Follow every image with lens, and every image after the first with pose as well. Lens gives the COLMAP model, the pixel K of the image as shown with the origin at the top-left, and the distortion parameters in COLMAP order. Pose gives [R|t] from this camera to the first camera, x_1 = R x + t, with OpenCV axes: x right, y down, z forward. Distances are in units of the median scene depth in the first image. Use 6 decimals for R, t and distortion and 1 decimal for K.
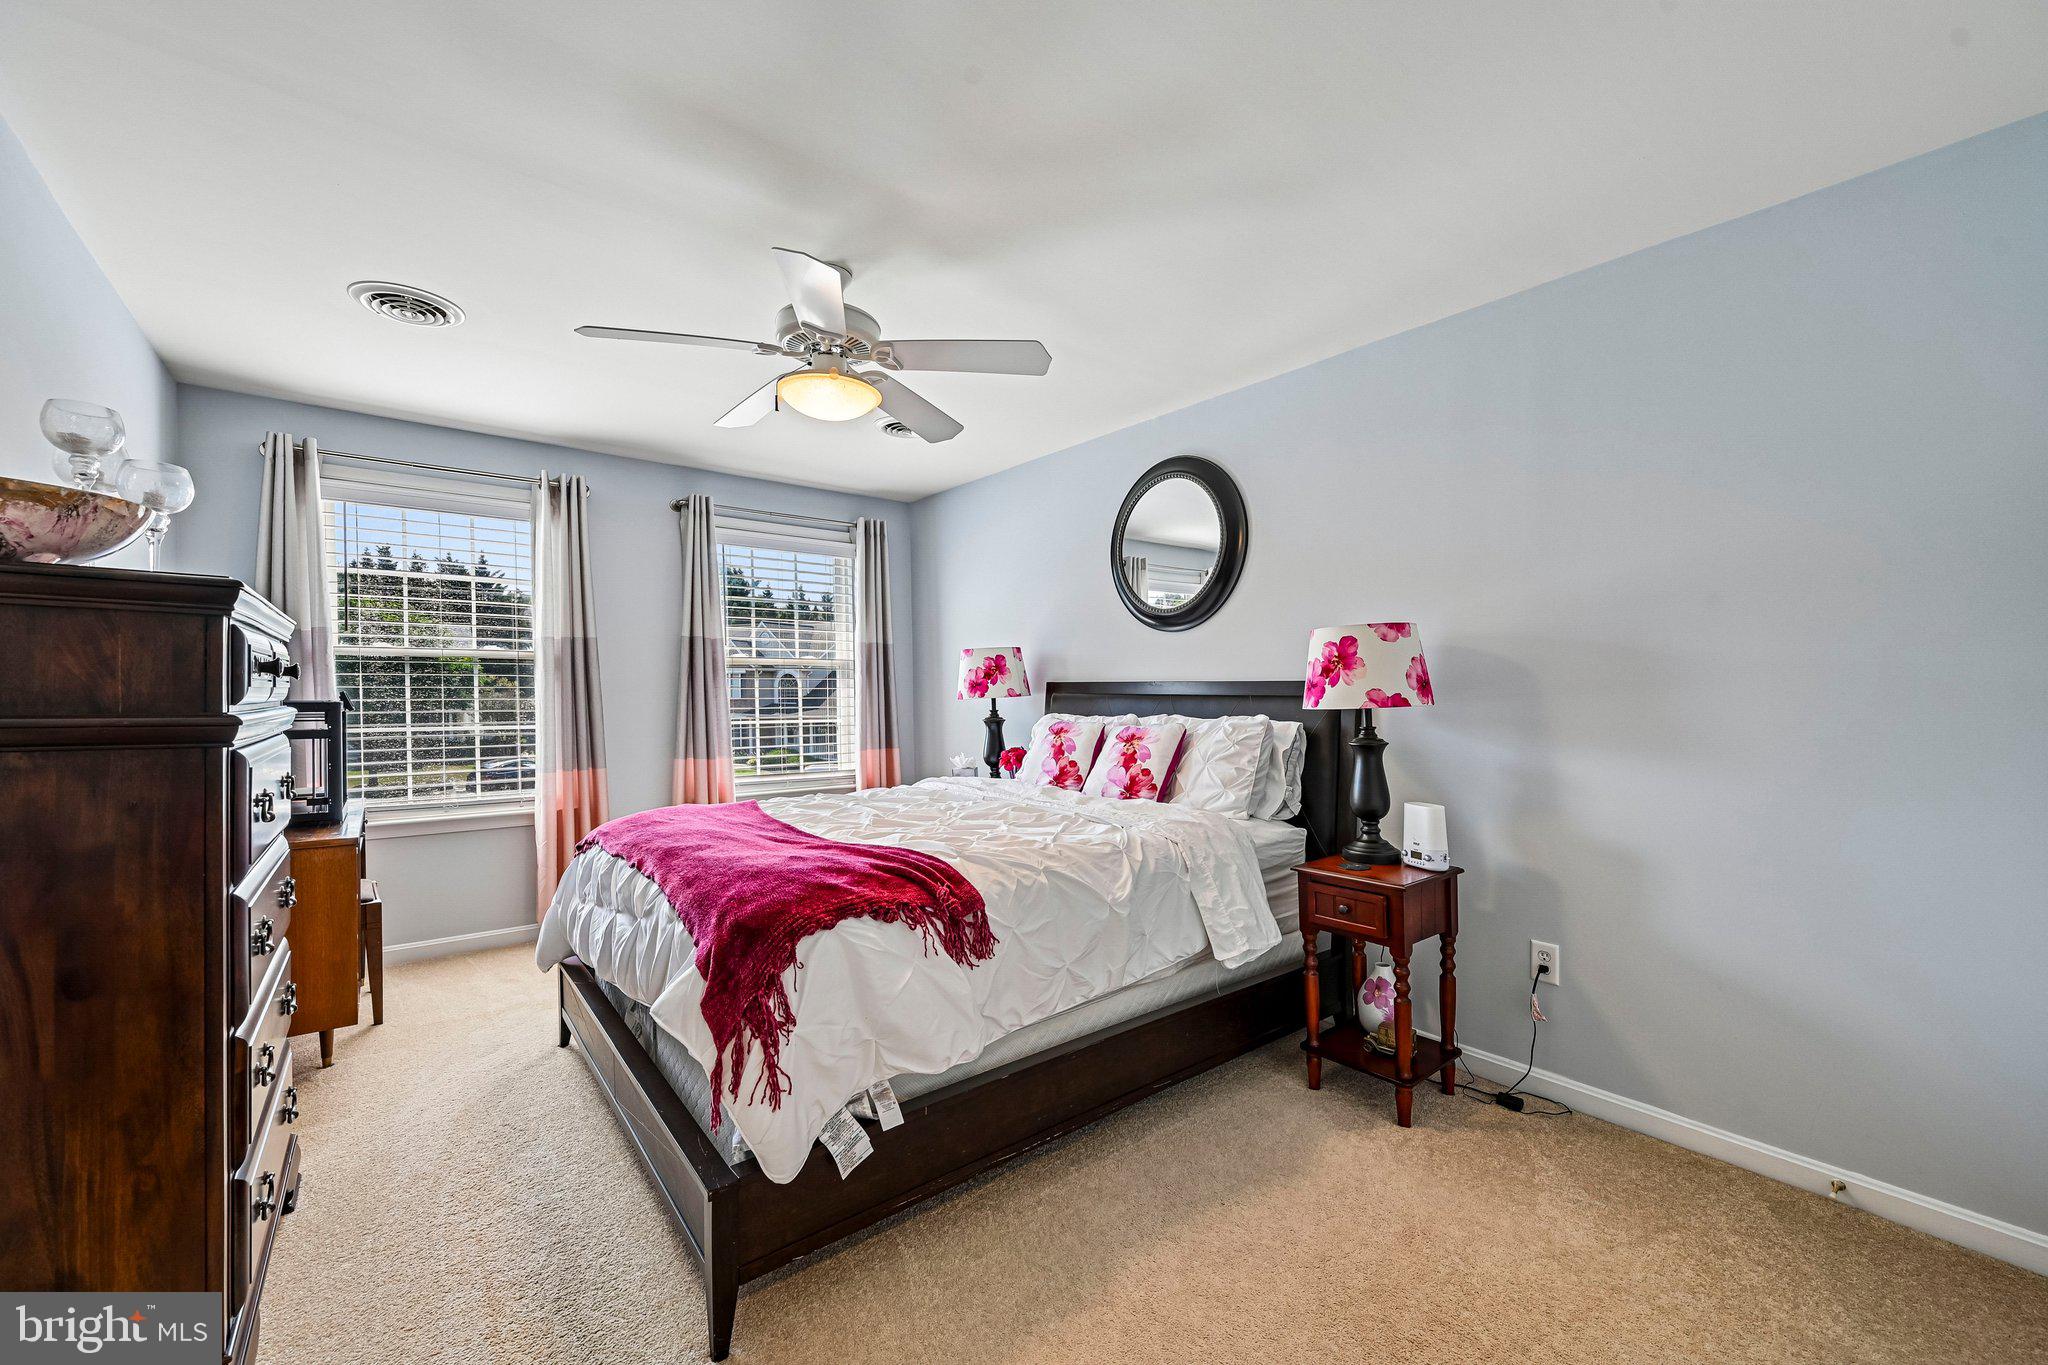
lens RADIAL K [[802.7, 0, 1032.7], [0, 802.7, 681.0], [0, 0, 1]] dist [-0.000122, -0.000091]
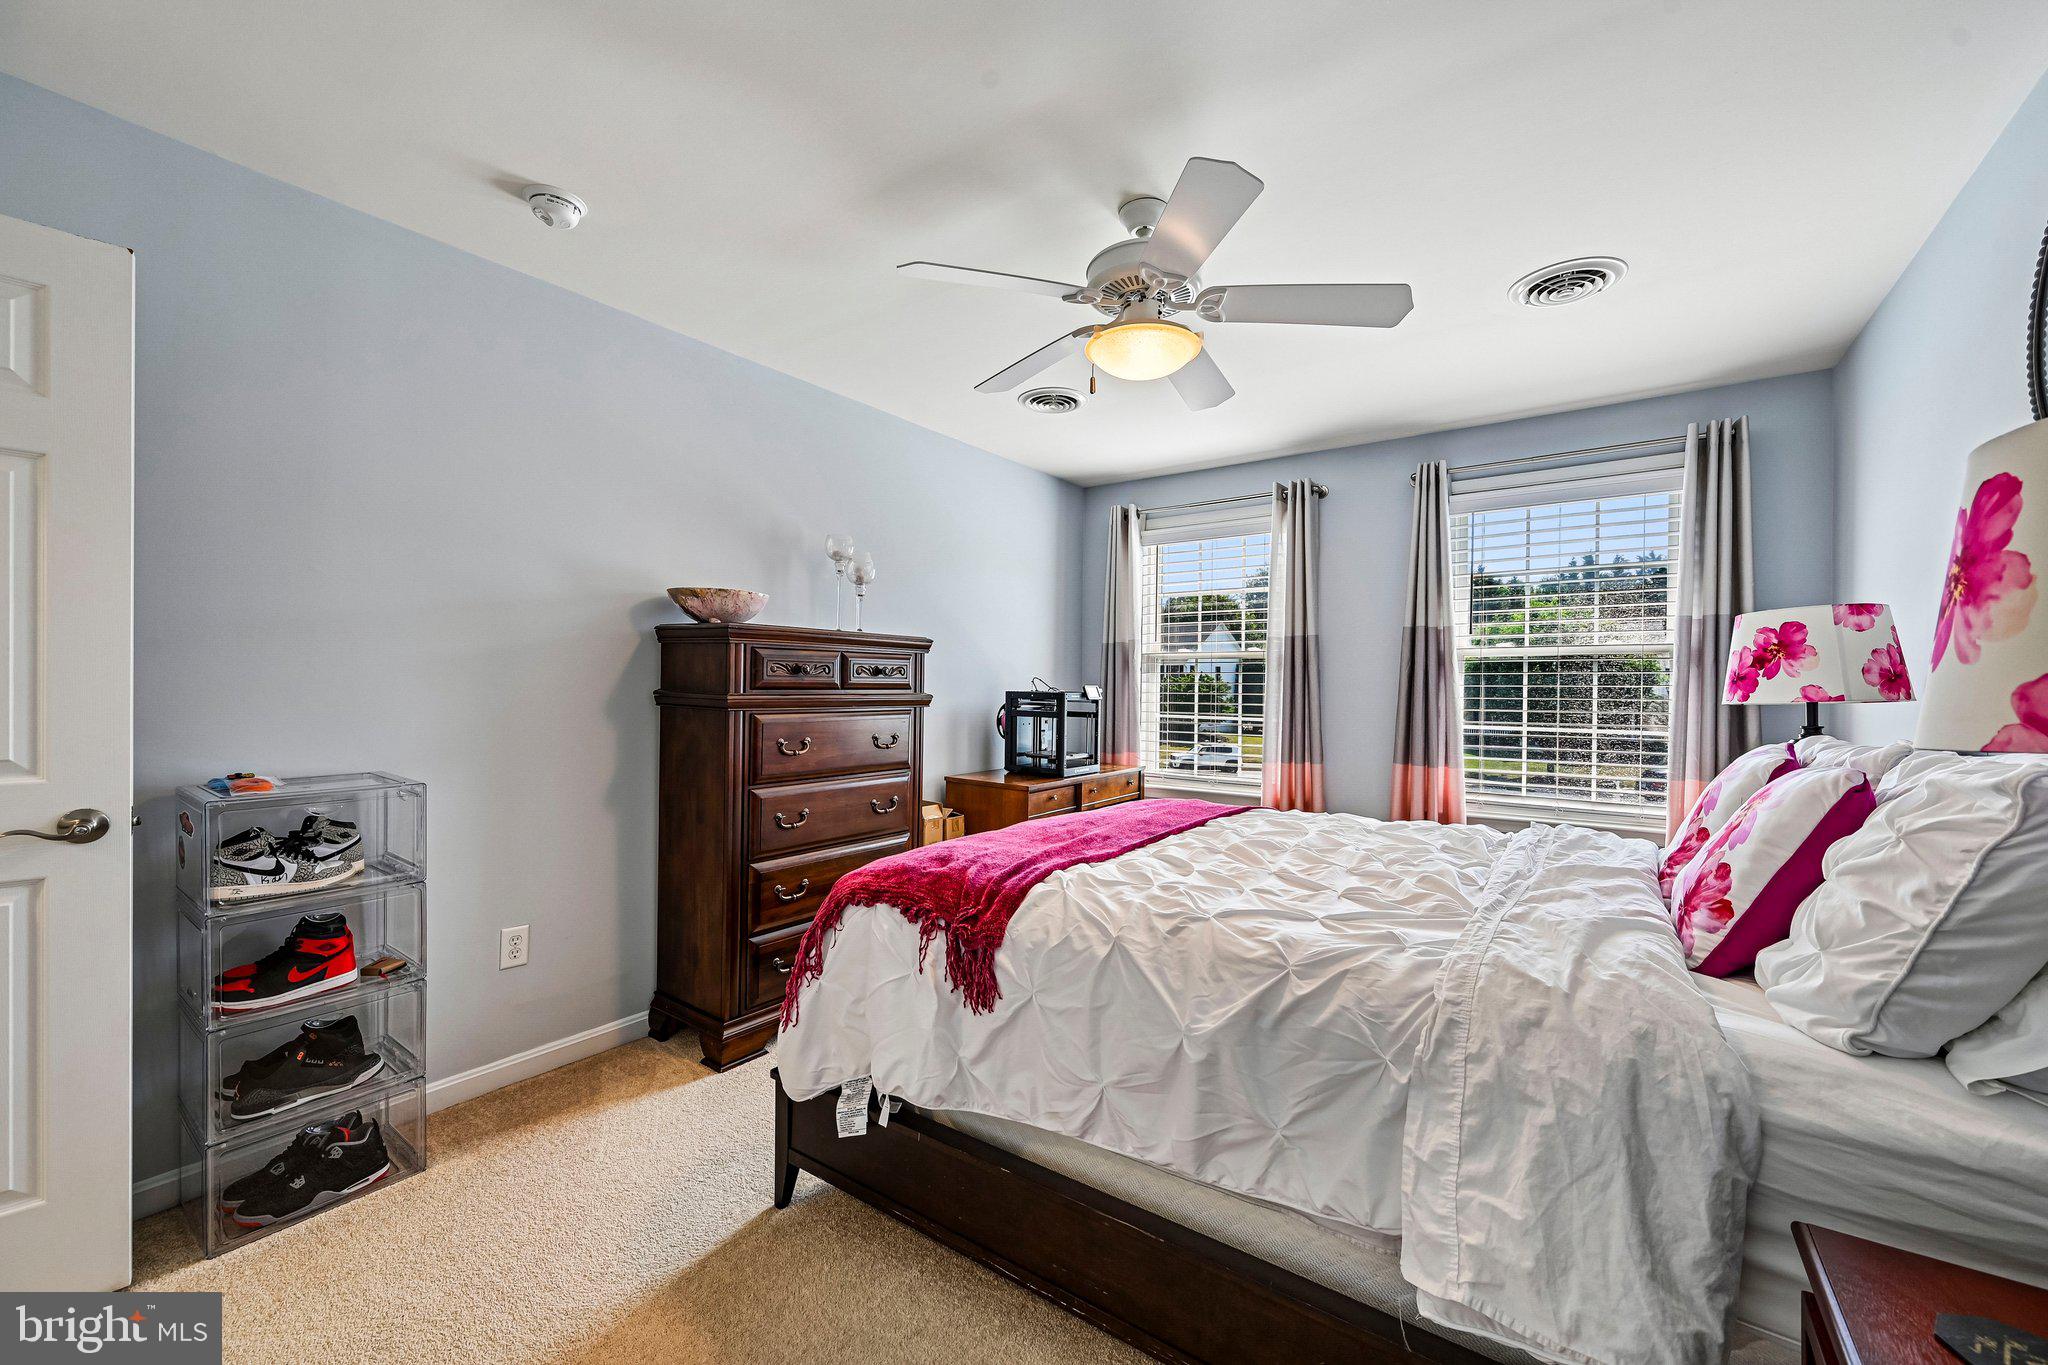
lens RADIAL K [[805.2, 0, 1033.5], [0, 805.2, 693.1], [0, 0, 1]] dist [0.000699, -0.000084]
pose [[0.277893, 0.010888, -0.960550, 0.345990], [0.001354, 0.999930, 0.011726, 0.007243], [0.960611, -0.004559, 0.277858, 0.384873]]
